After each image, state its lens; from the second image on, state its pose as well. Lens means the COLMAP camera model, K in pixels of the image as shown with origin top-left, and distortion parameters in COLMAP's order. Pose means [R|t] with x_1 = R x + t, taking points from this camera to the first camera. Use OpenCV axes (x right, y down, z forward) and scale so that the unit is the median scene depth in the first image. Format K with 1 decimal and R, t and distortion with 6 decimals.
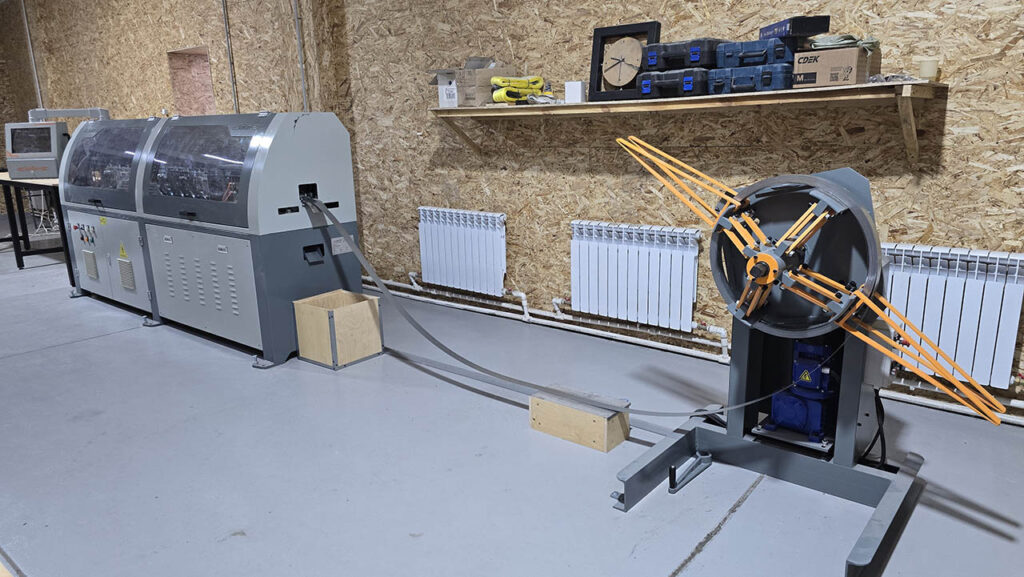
lens RADIAL K [[693.1, 0, 512.0], [0, 693.1, 288.5], [0, 0, 1]] dist [0.044170, -0.000110]
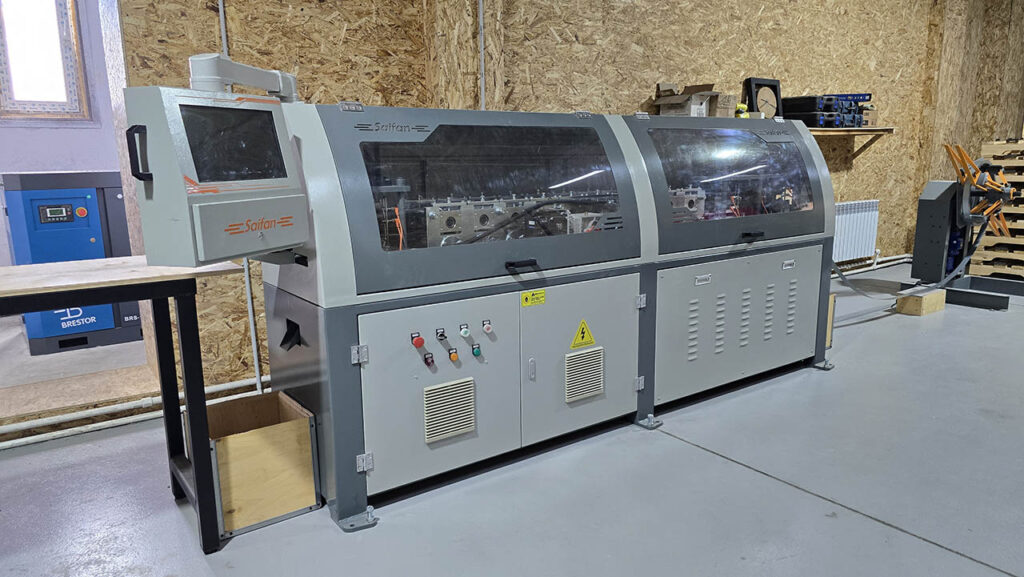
lens RADIAL K [[693.1, 0, 512.0], [0, 693.1, 288.5], [0, 0, 1]] dist [0.044170, -0.000110]
pose [[0.240517, -0.161527, 0.957111, -1.200587], [0.227819, 0.967906, 0.106099, -0.179203], [-0.943531, 0.192530, 0.269596, 0.960507]]
